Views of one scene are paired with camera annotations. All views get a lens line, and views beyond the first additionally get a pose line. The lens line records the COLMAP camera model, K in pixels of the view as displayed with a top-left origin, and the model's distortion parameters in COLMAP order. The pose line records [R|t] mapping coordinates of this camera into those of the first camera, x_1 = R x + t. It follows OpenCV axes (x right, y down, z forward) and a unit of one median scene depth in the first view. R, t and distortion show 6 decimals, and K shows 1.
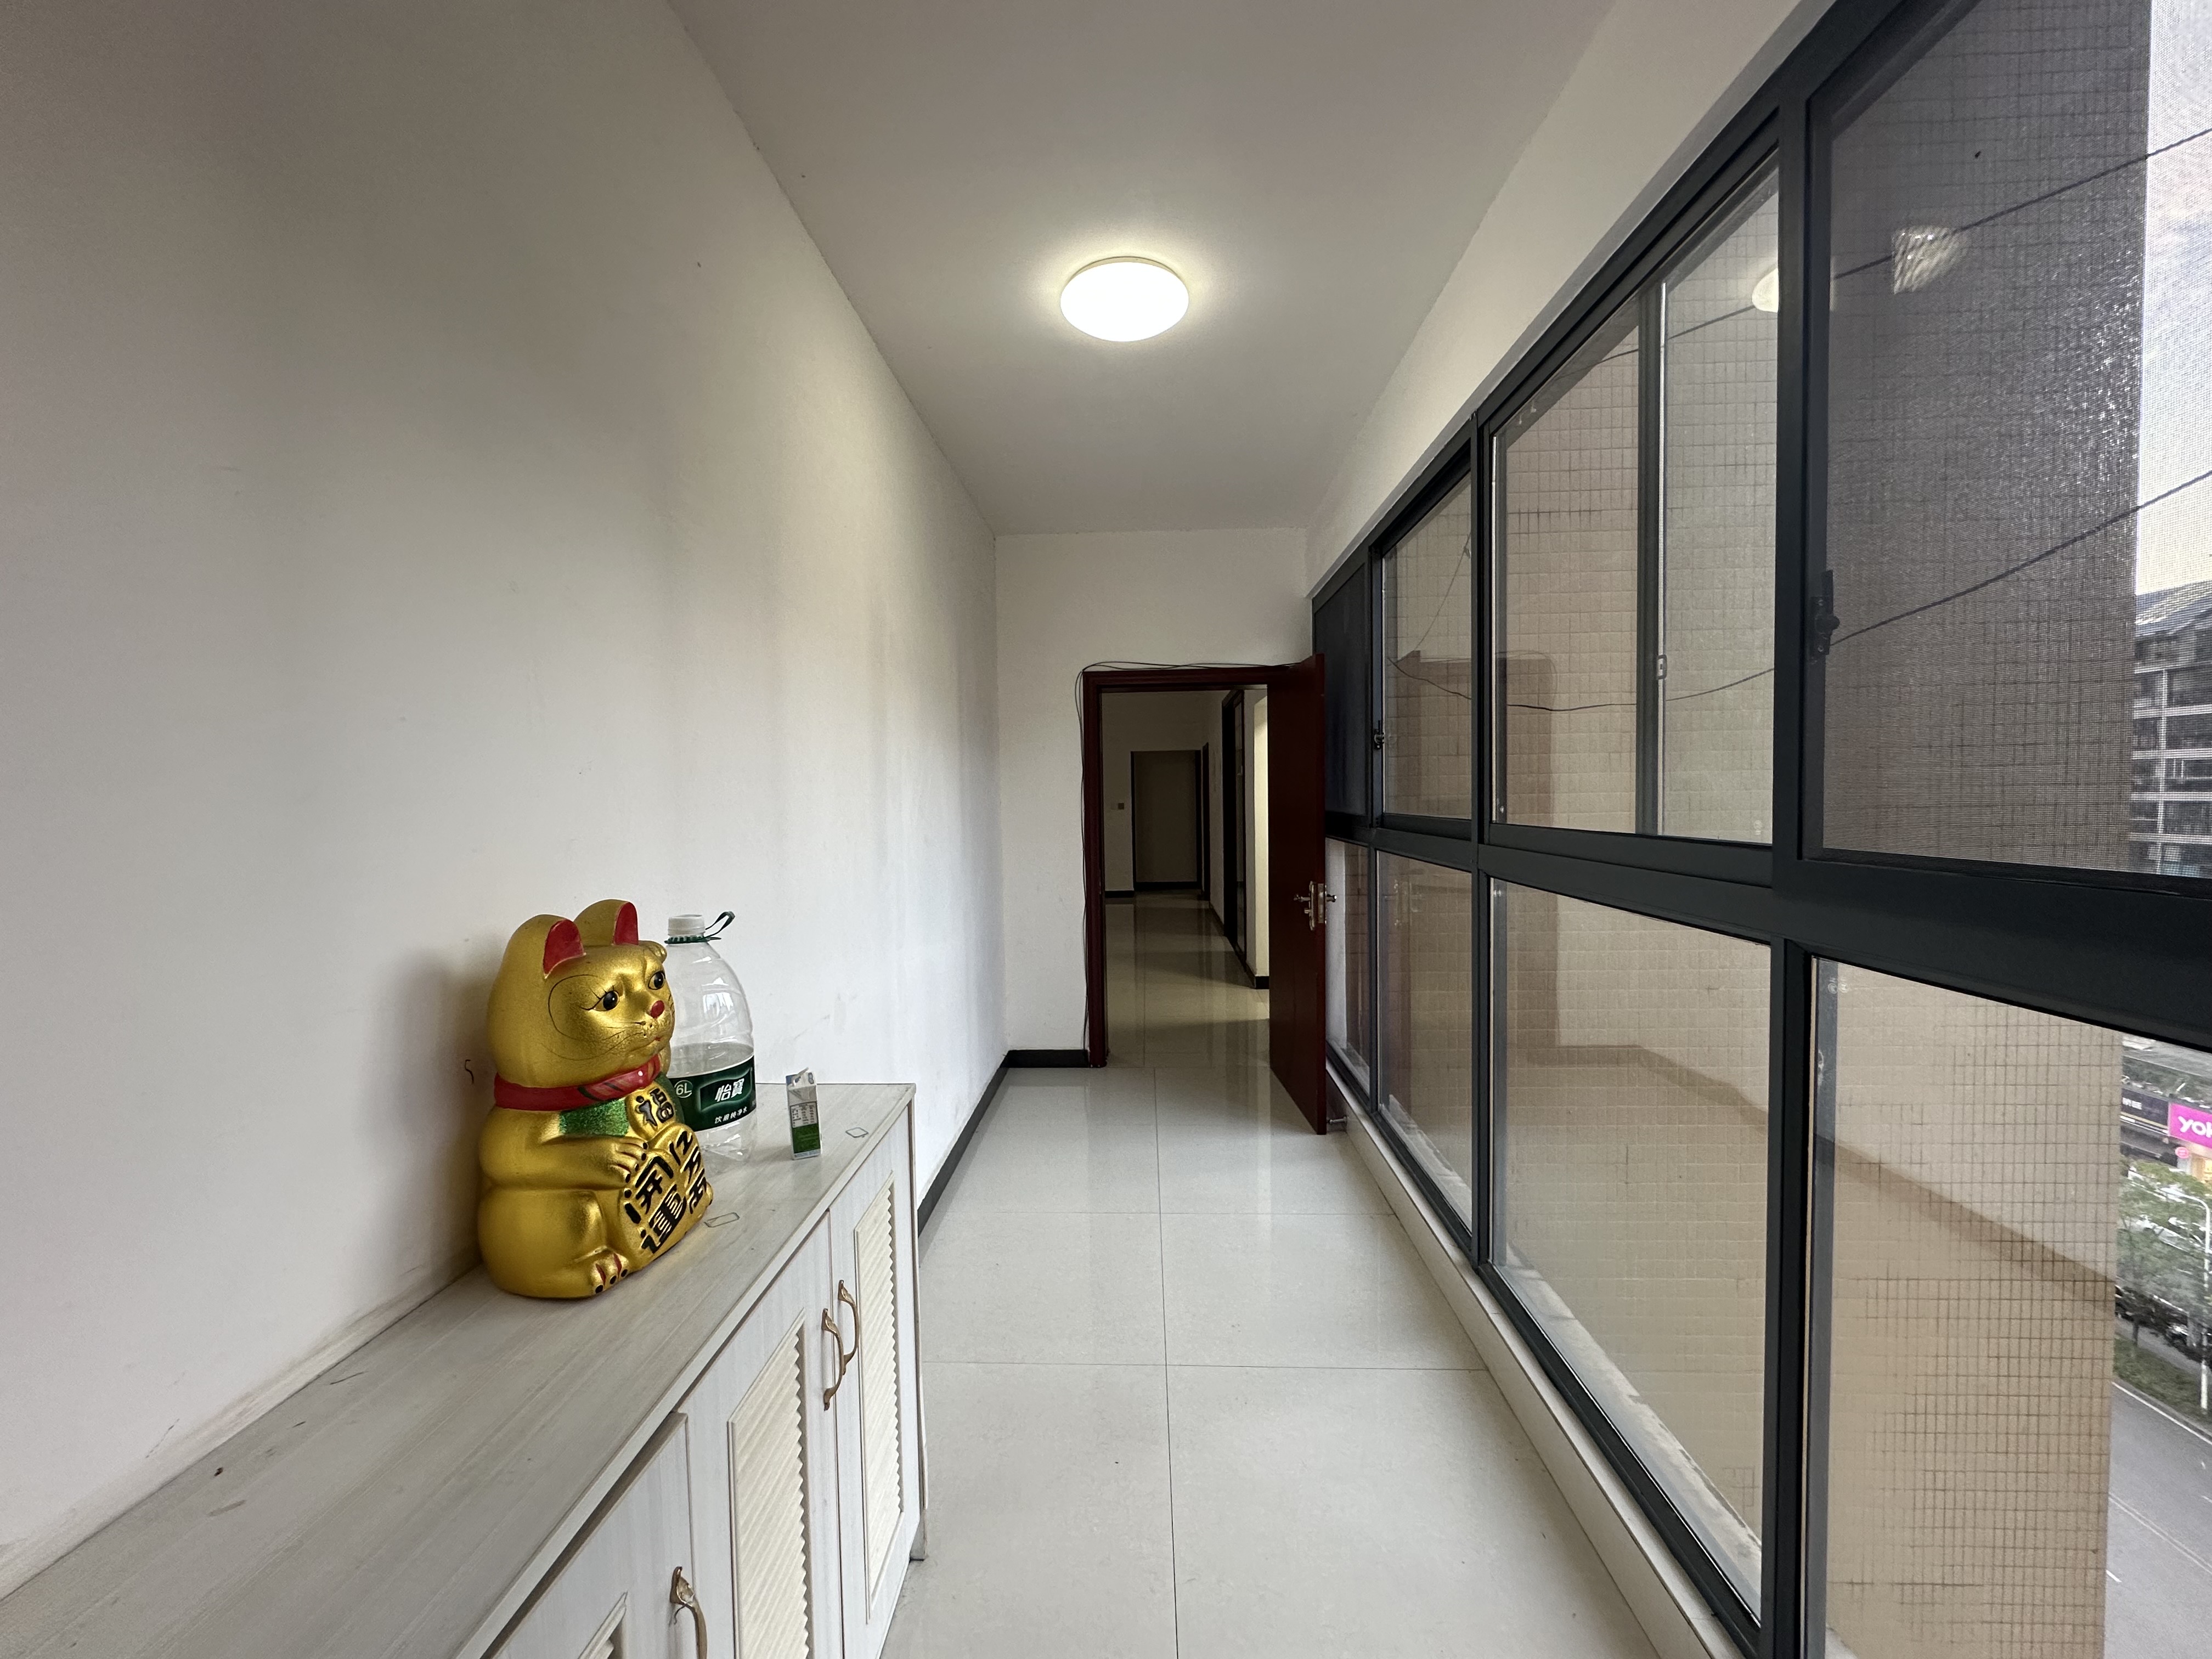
lens RADIAL K [[878.9, 0, 1105.7], [0, 878.9, 834.6], [0, 0, 1]] dist [0.003334, 0.000147]
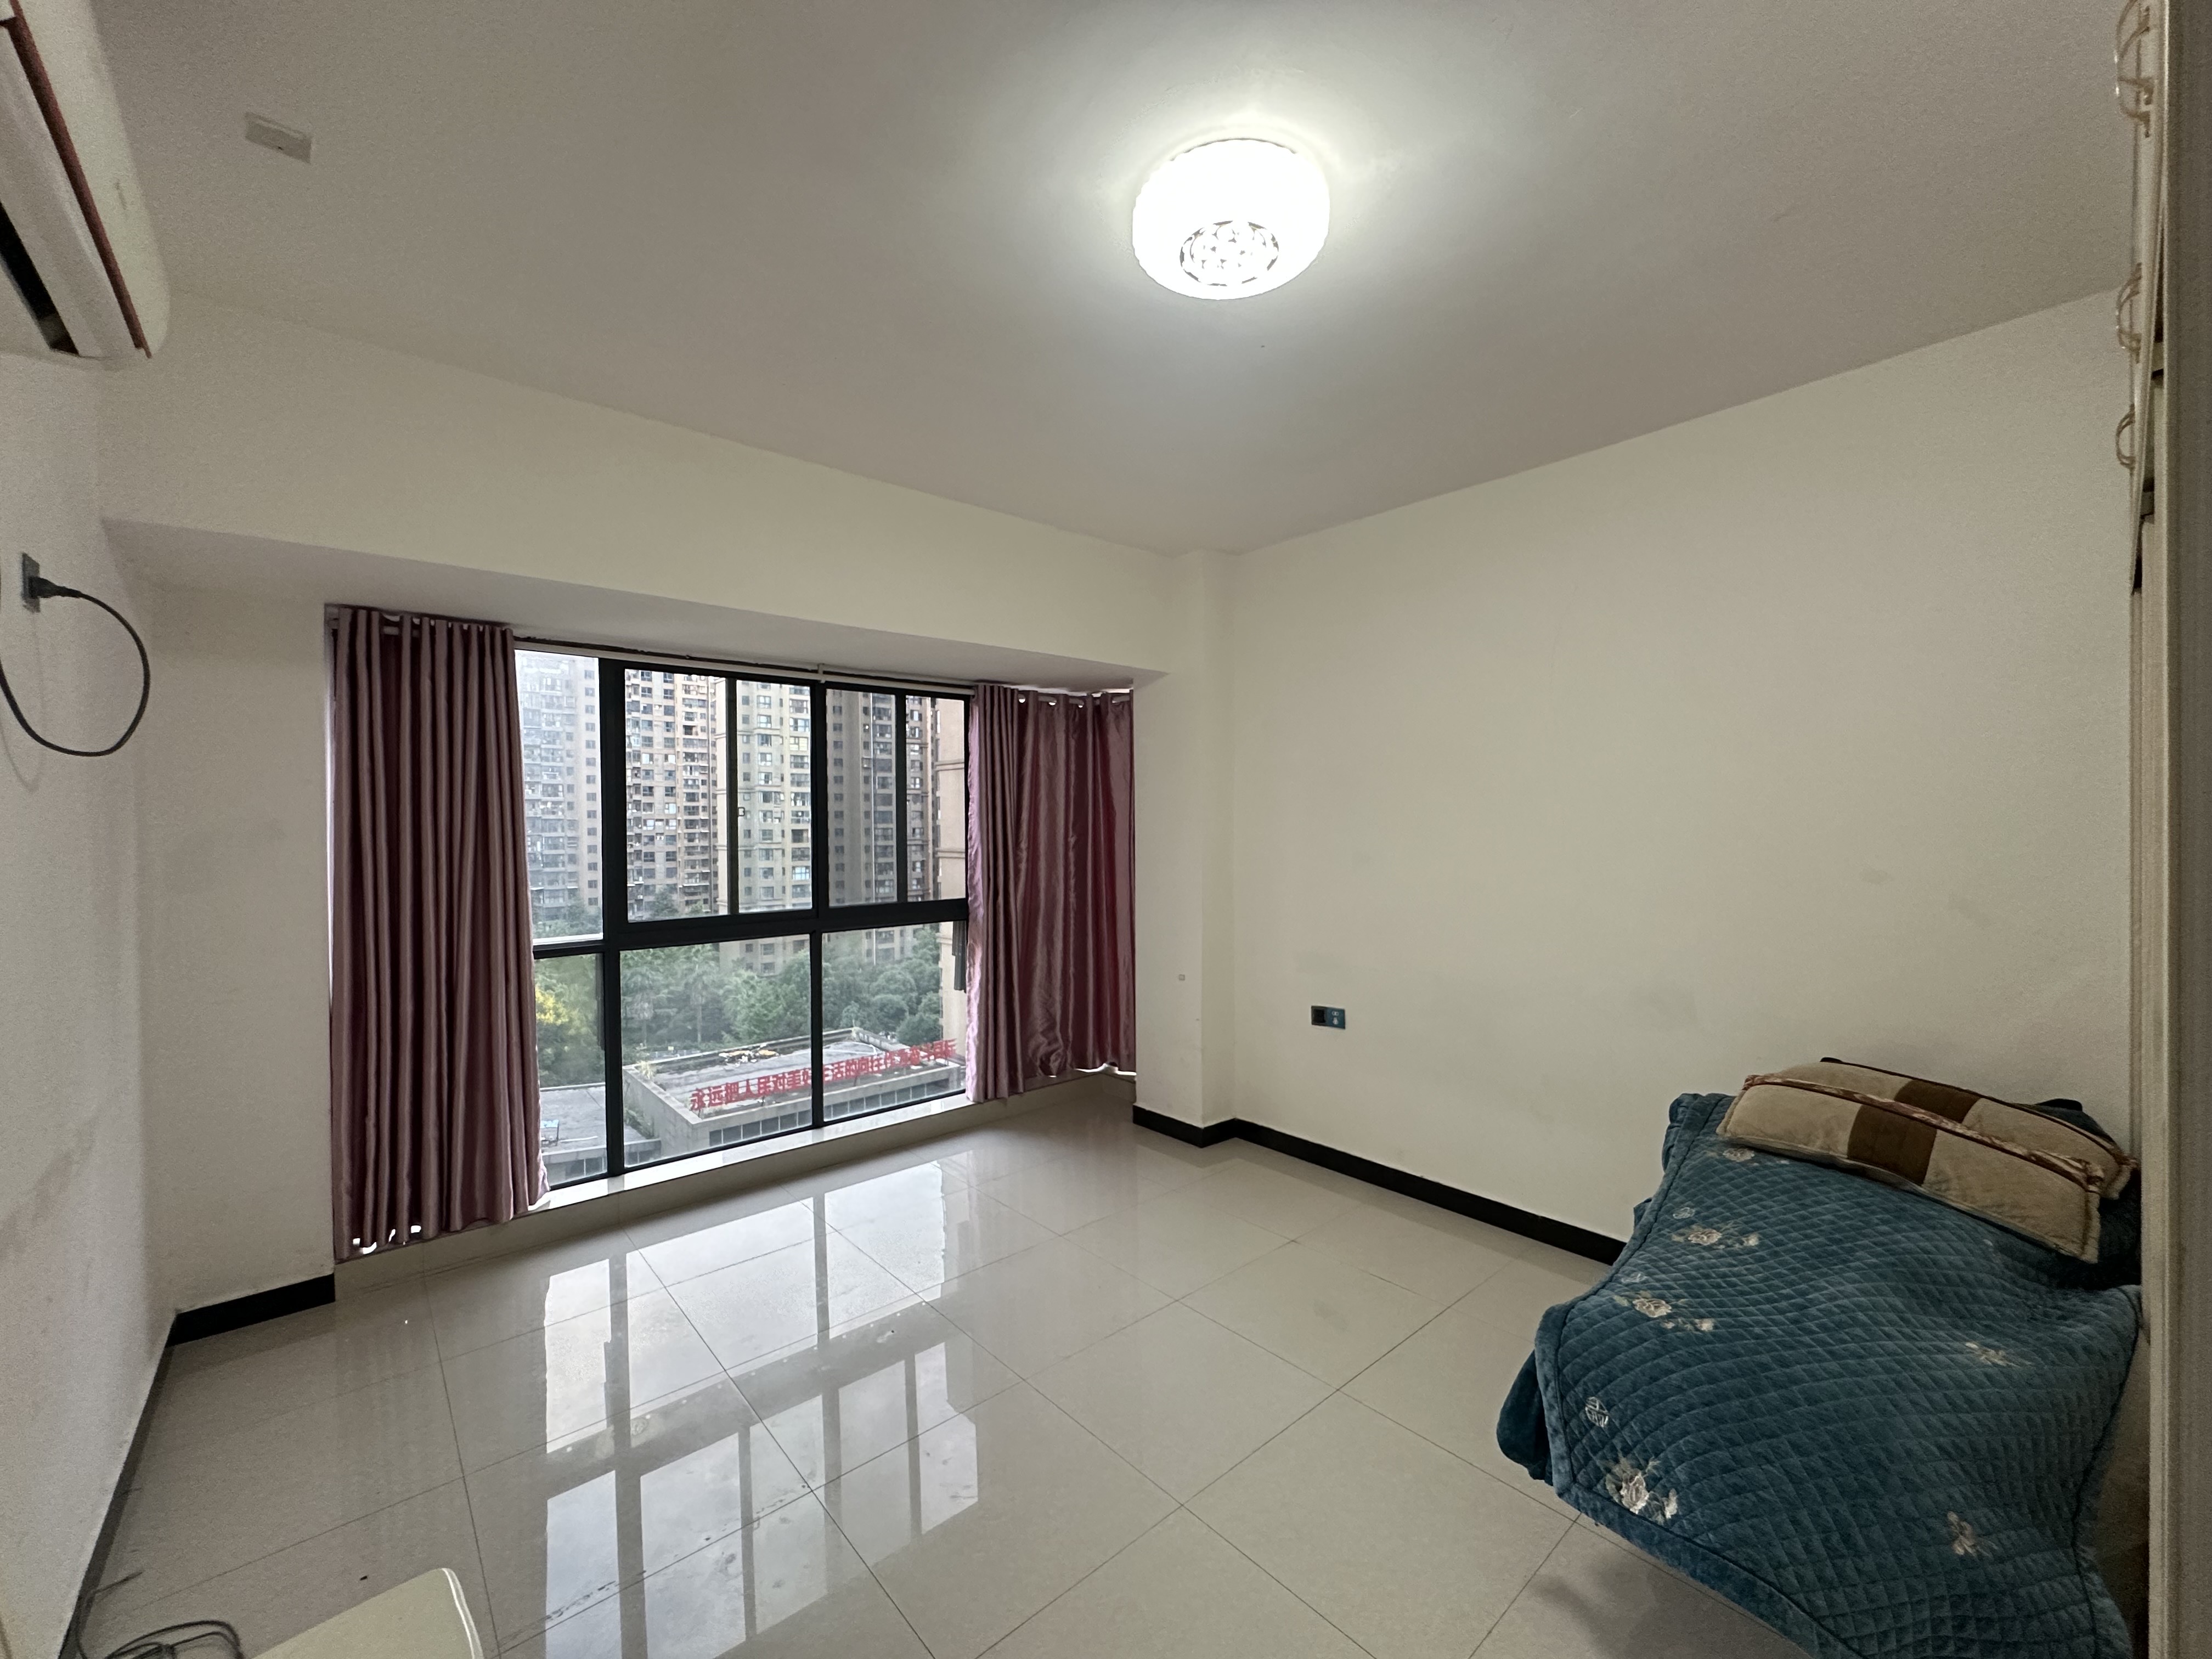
lens RADIAL K [[878.9, 0, 1098.3], [0, 878.9, 831.9], [0, 0, 1]] dist [0.003334, 0.000147]
pose [[-0.689292, 0.018285, 0.724253, -1.695574], [0.048304, 0.998617, 0.020760, -0.225323], [-0.722871, 0.049294, -0.689222, 2.095904]]
